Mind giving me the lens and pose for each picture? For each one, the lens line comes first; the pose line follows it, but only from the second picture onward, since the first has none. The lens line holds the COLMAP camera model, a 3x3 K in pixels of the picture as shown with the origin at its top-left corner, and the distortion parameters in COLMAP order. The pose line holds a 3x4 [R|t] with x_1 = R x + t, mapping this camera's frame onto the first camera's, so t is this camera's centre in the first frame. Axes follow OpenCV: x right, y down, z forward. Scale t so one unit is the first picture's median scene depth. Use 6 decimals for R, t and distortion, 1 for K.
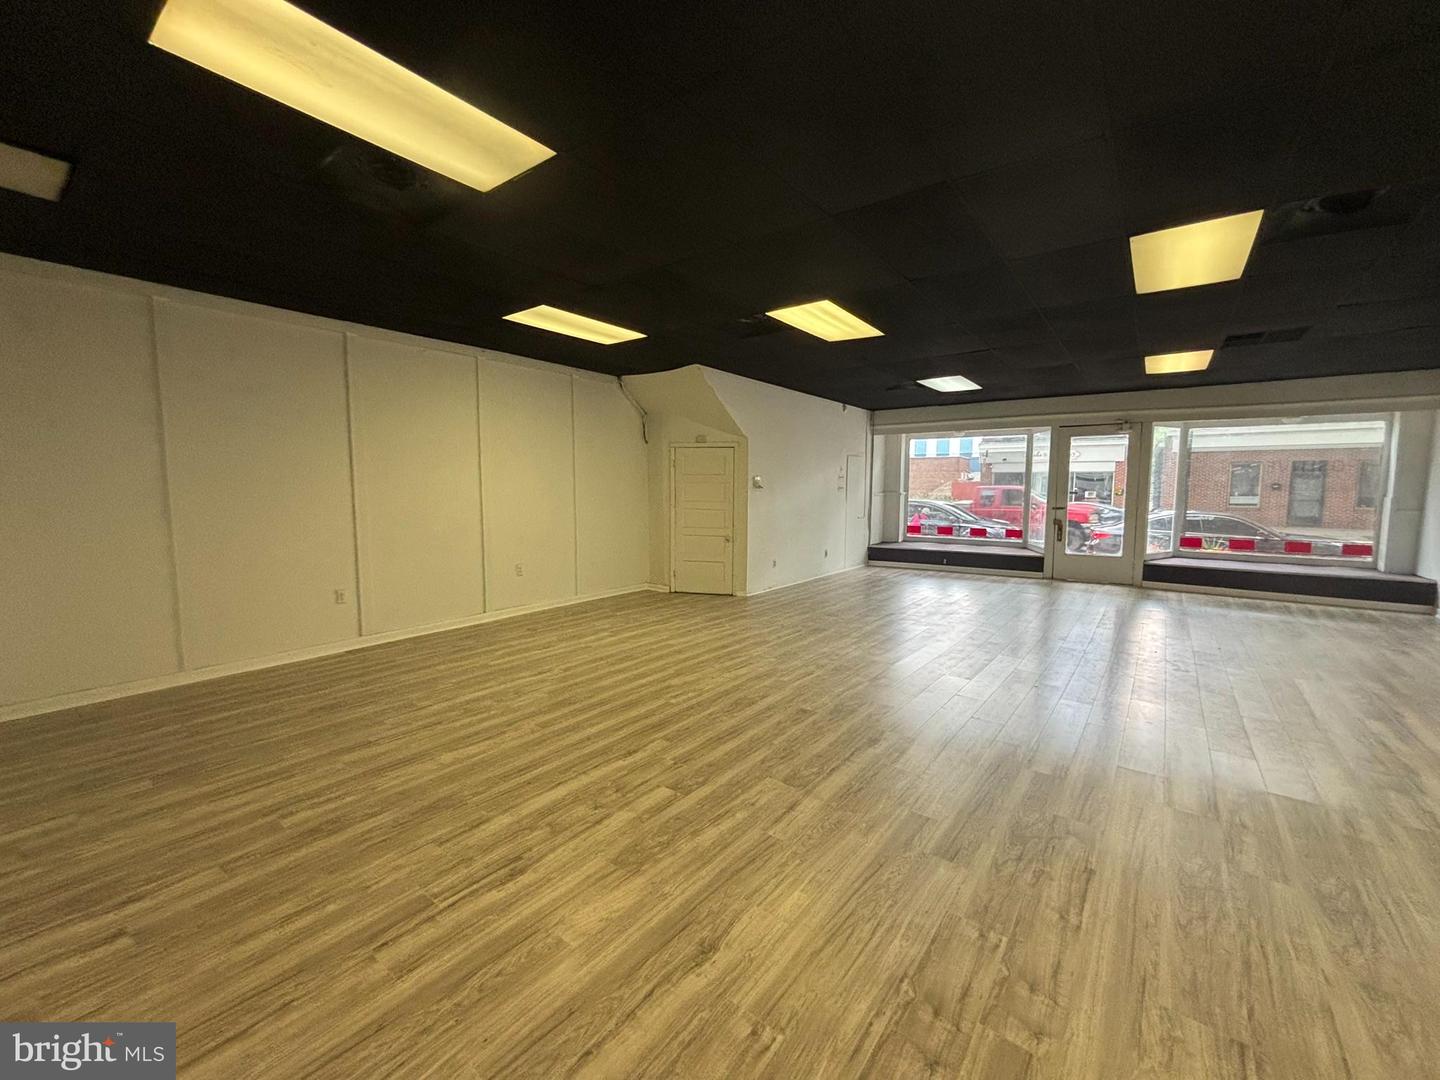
lens RADIAL K [[576.3, 0, 717.5], [0, 576.3, 539.9], [0, 0, 1]] dist [0.000486, 0.000655]
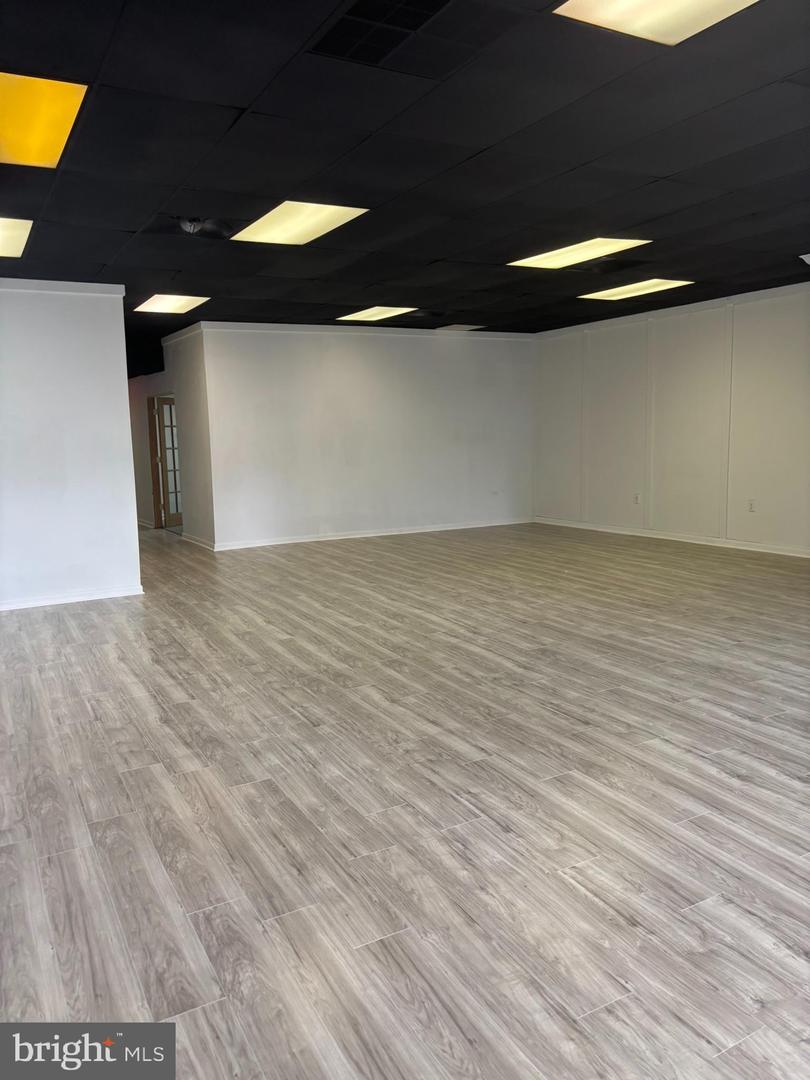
lens RADIAL K [[809.7, 0, 412.7], [0, 809.7, 537.6], [0, 0, 1]] dist [0.043178, -0.035895]
pose [[-0.393778, 0.133669, -0.909435, 1.707617], [-0.059621, 0.983573, 0.170382, -0.144129], [0.917270, 0.121314, -0.379340, 1.437165]]
